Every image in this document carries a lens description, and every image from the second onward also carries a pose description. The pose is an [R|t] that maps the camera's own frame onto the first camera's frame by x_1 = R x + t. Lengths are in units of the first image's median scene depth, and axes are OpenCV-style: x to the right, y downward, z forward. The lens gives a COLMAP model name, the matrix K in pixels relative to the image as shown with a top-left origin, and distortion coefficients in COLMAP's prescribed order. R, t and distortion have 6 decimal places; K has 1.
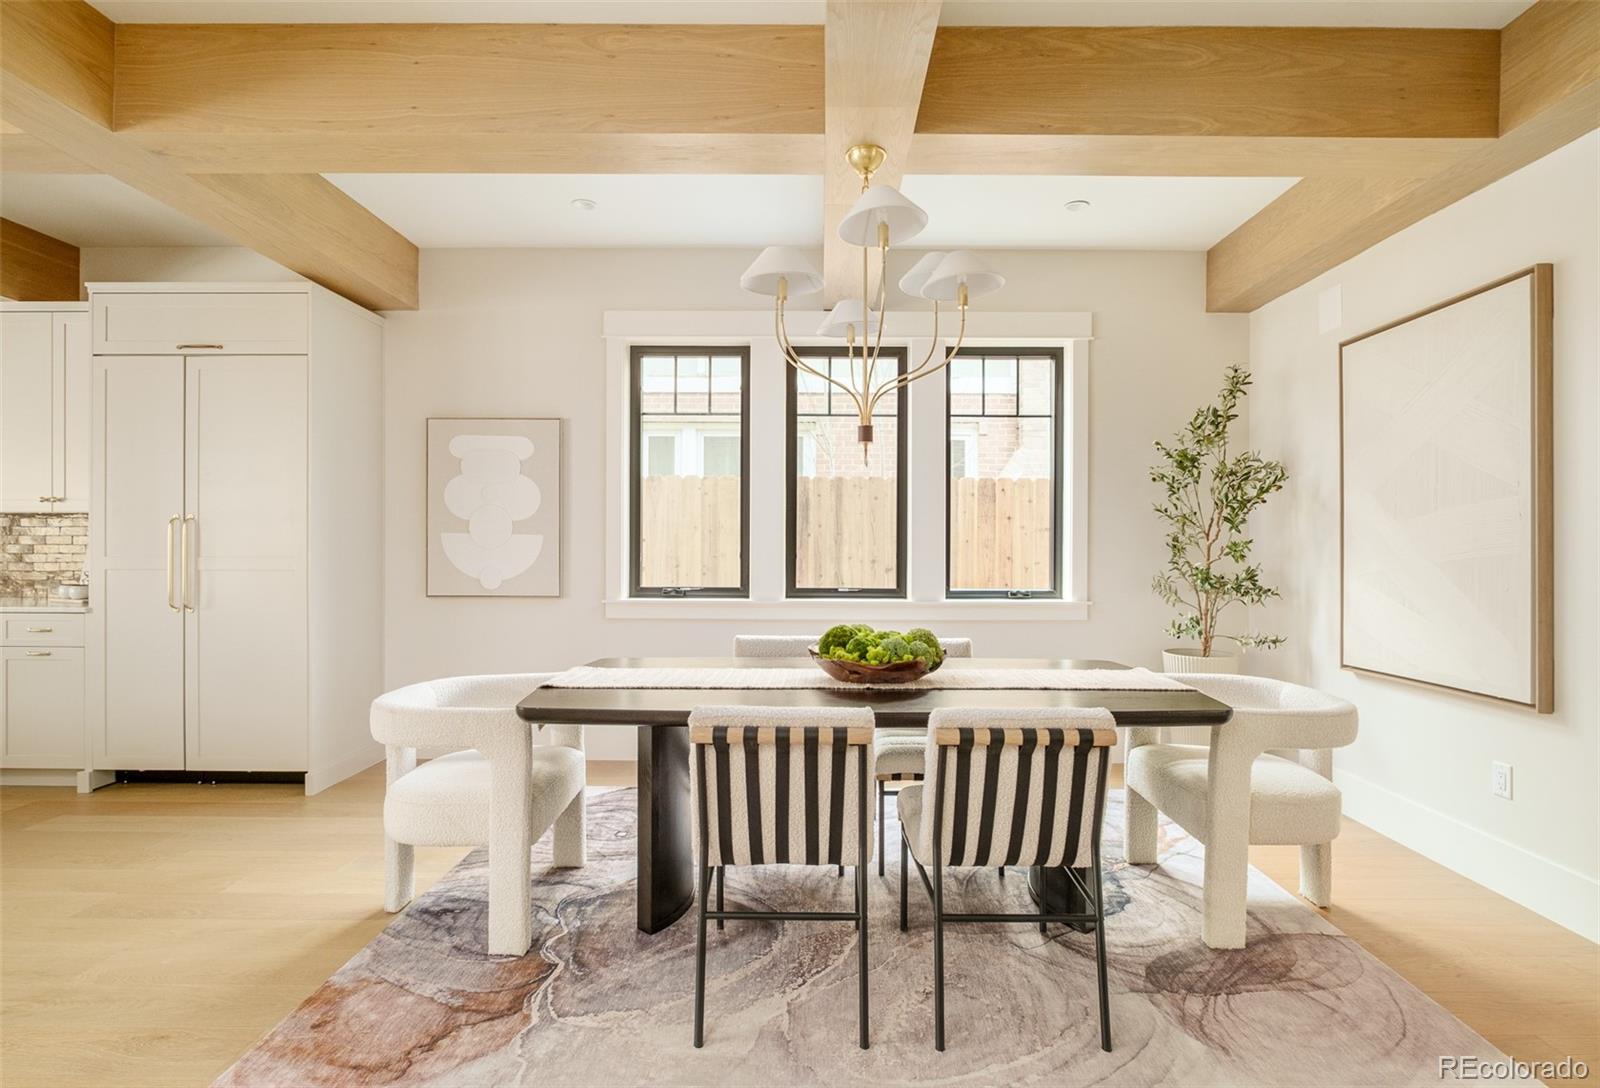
lens RADIAL K [[800.4, 0, 838.2], [0, 800.4, 550.0], [0, 0, 1]] dist [-0.011029, 0.000193]
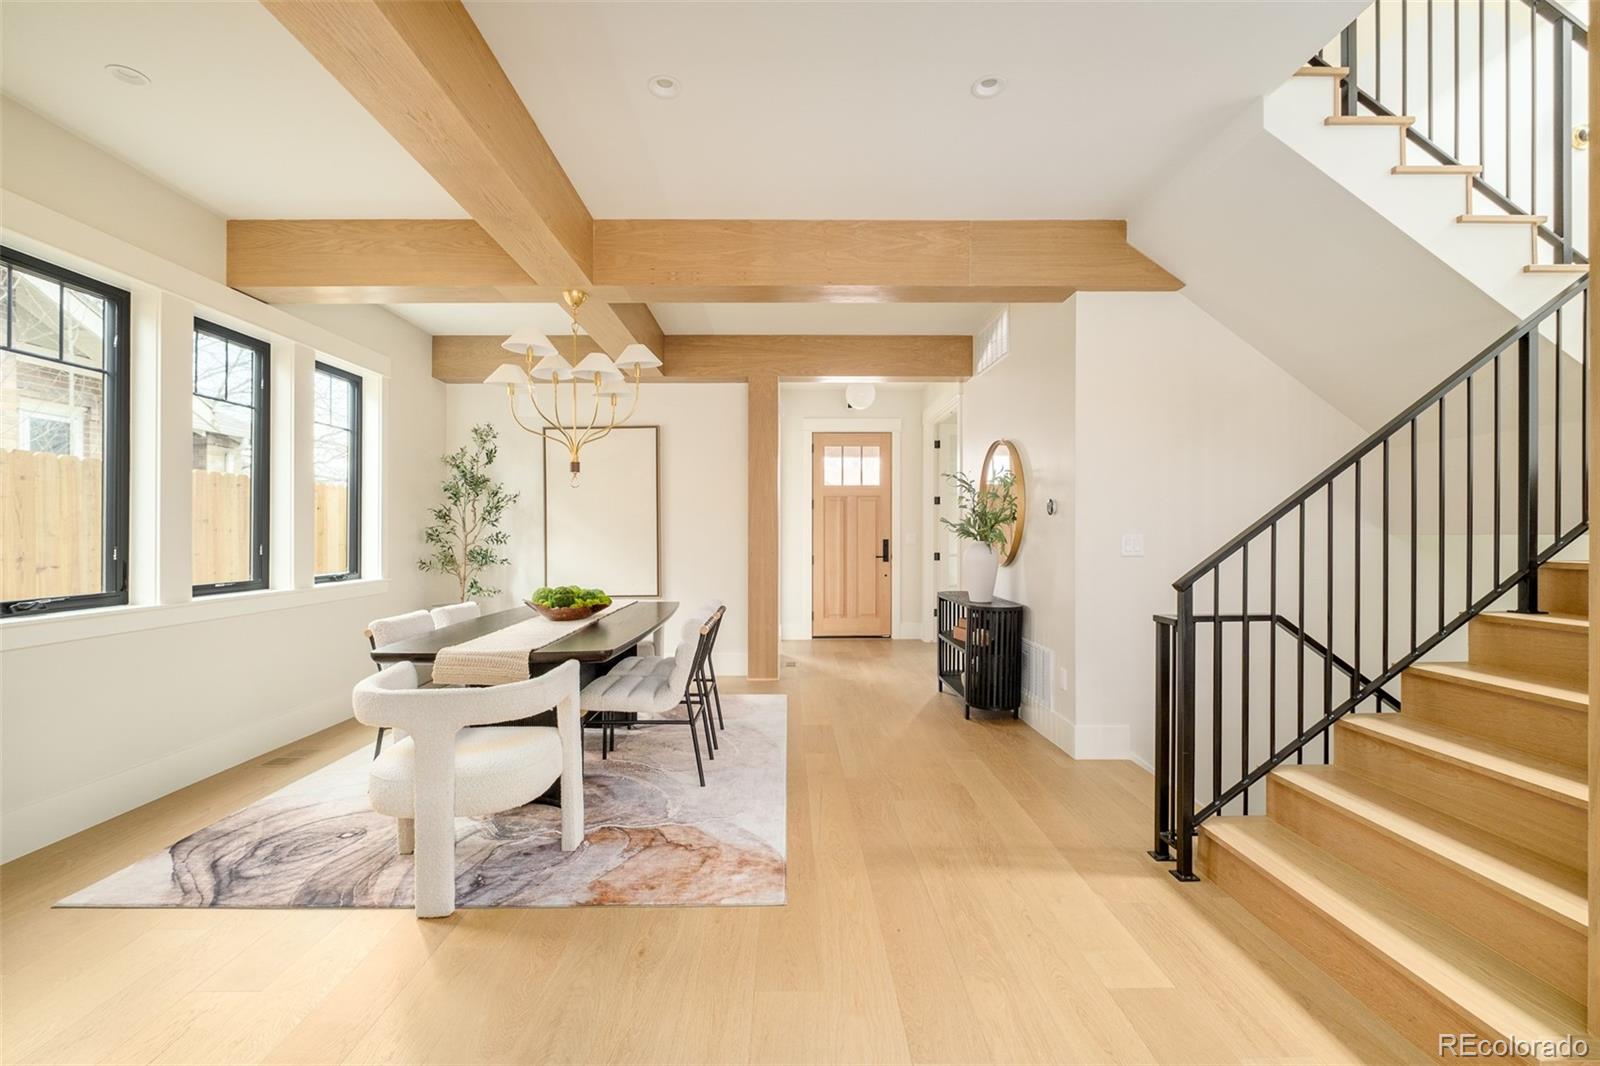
lens RADIAL K [[714.0, 0, 800.0], [0, 714.0, 533.0], [0, 0, 1]] dist [0.000325, -0.000181]
pose [[-0.022513, -0.003296, 0.999741, -1.002935], [0.013031, 0.999909, 0.003590, -0.006225], [-0.999662, 0.013108, -0.022468, 0.405756]]
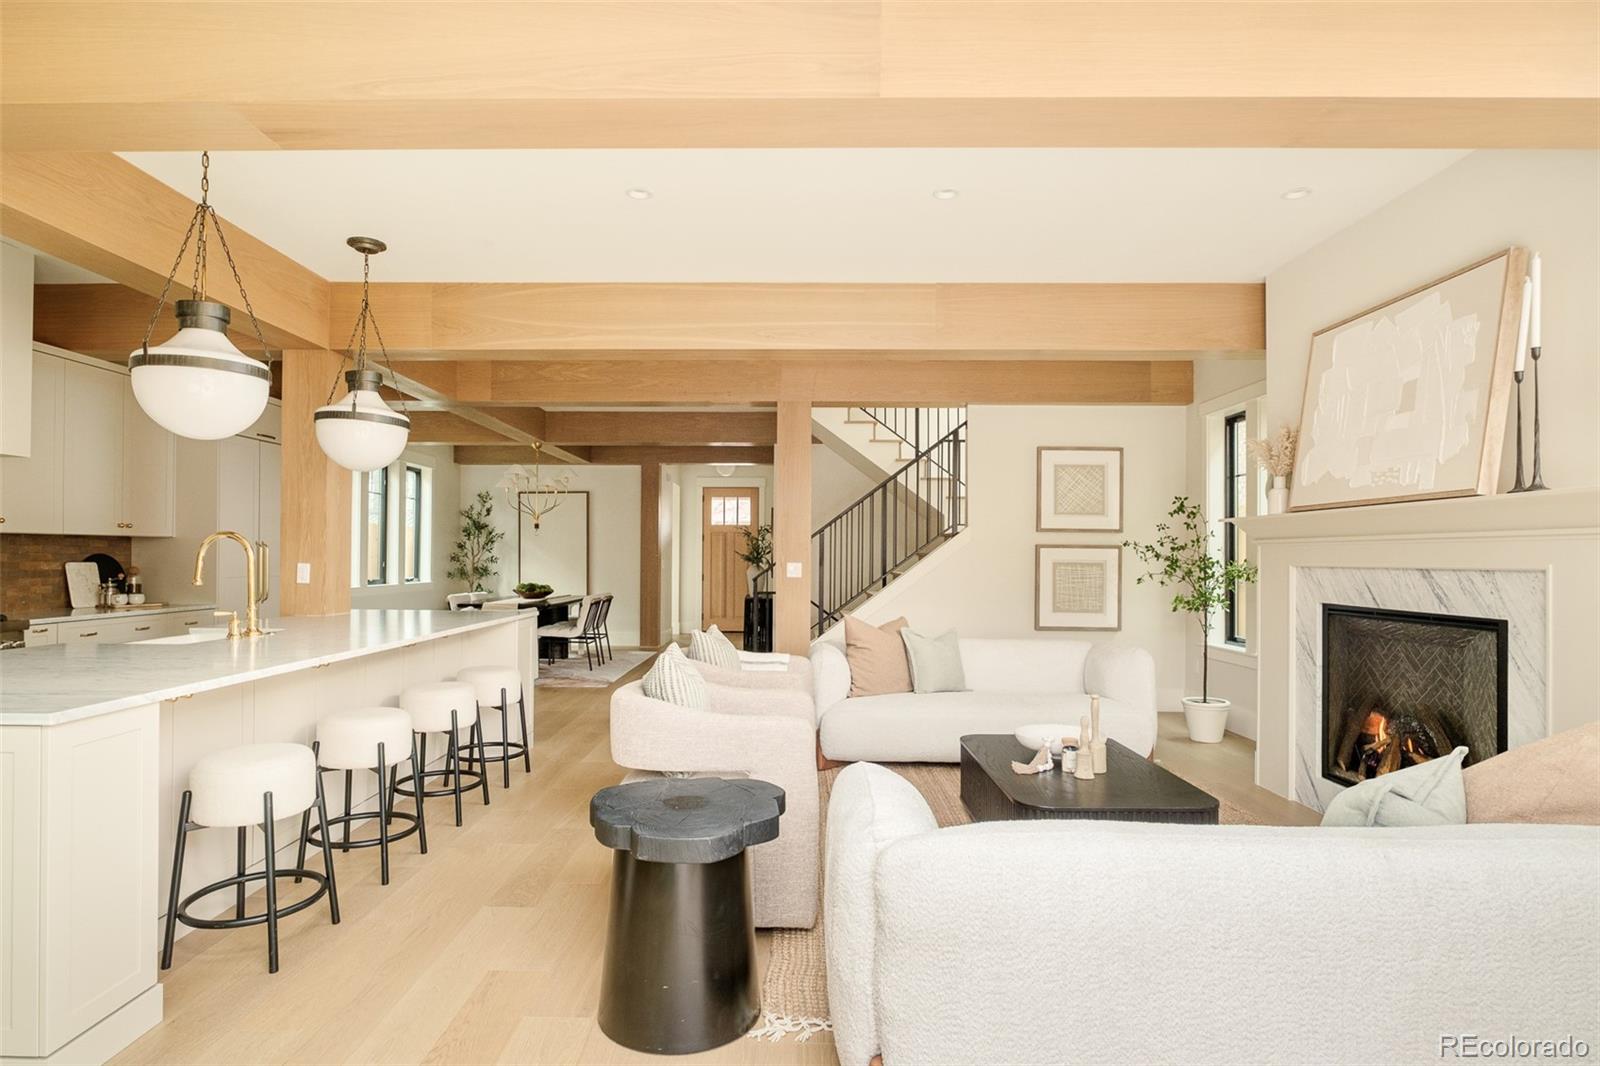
lens RADIAL K [[870.2, 0, 775.3], [0, 870.2, 543.3], [0, 0, 1]] dist [-0.056978, -0.000121]
pose [[0.015892, 0.012318, 0.999798, -2.553195], [0.003292, 0.999918, -0.012372, -0.015015], [-0.999868, 0.003488, 0.015850, -0.051199]]
